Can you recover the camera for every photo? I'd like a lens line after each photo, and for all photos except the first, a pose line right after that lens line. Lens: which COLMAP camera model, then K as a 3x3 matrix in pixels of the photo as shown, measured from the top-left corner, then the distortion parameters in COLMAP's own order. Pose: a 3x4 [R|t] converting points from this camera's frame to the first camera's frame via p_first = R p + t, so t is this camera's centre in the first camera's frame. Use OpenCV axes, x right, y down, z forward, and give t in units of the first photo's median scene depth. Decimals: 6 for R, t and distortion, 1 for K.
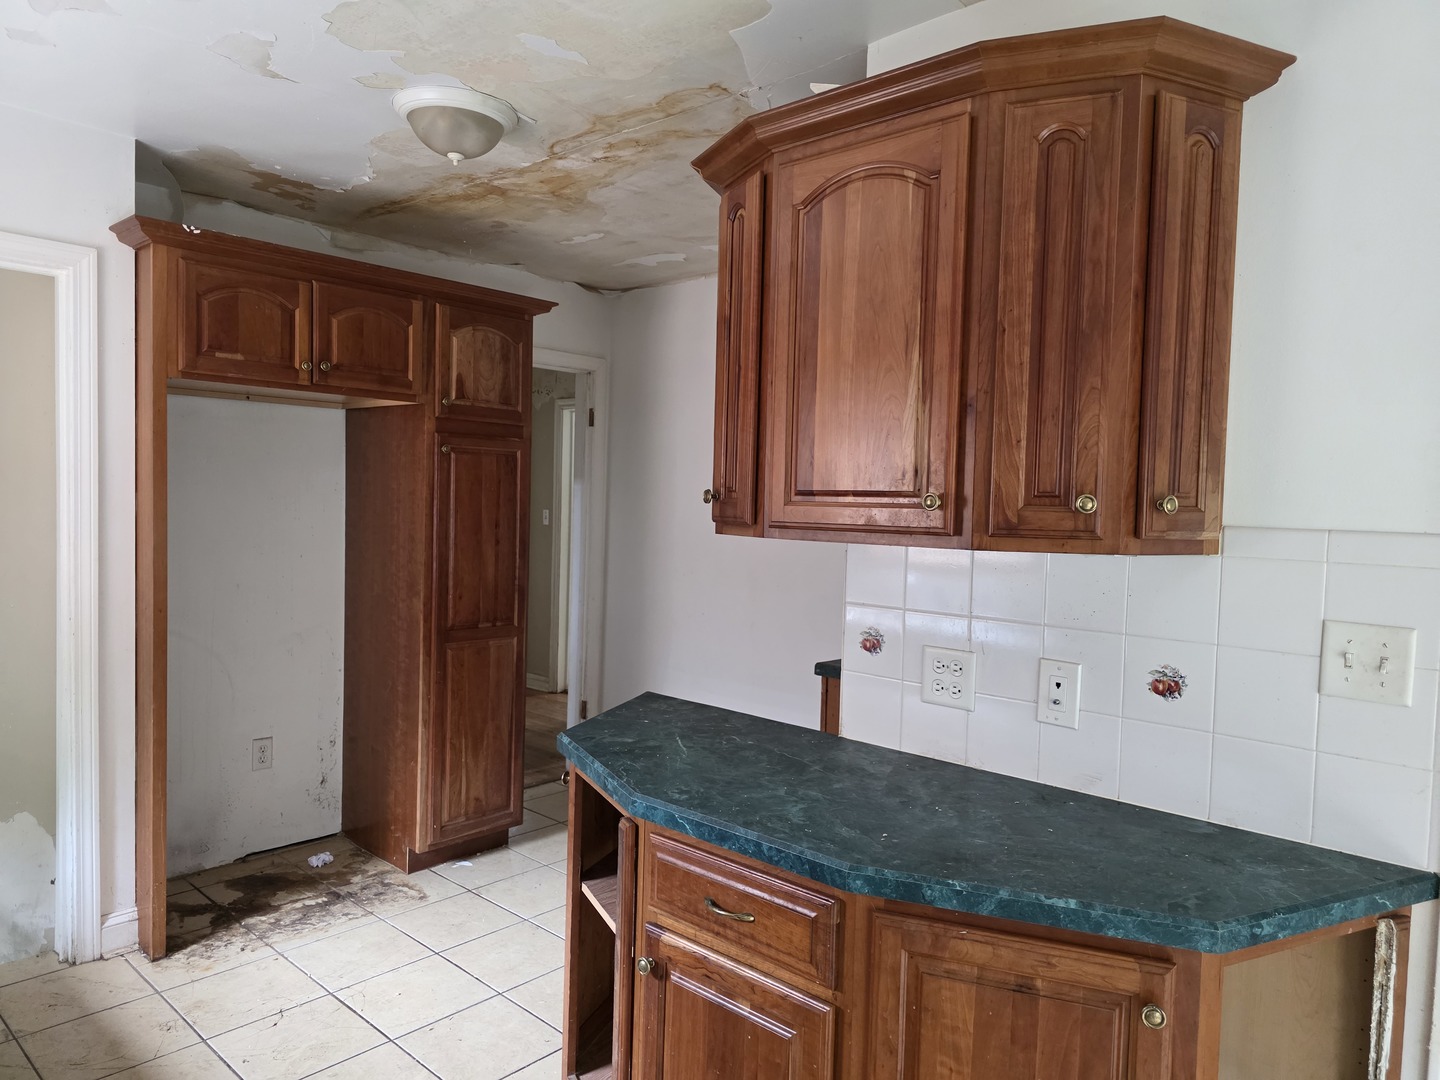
lens RADIAL K [[958.5, 0, 705.9], [0, 958.5, 542.0], [0, 0, 1]] dist [0.062198, -0.059356]
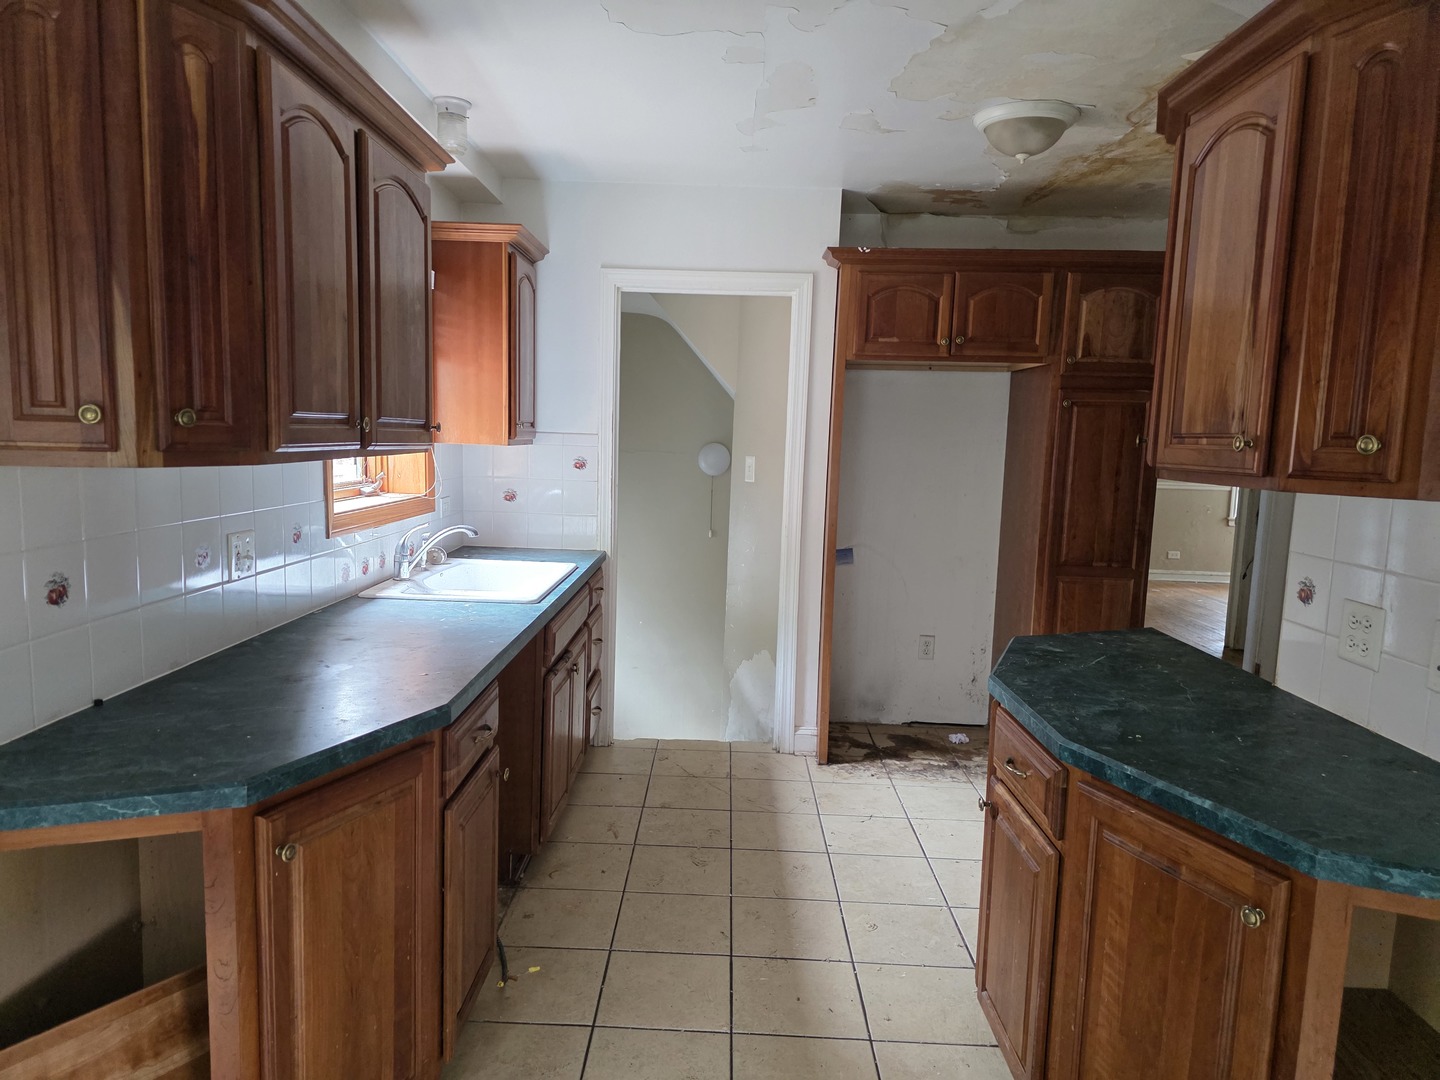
lens RADIAL K [[958.5, 0, 705.9], [0, 958.5, 542.0], [0, 0, 1]] dist [0.062198, -0.059356]
pose [[0.658425, 0.078037, -0.748590, 0.348983], [-0.044618, 0.996908, 0.064680, 0.012077], [0.751323, -0.009186, 0.659871, -0.069011]]
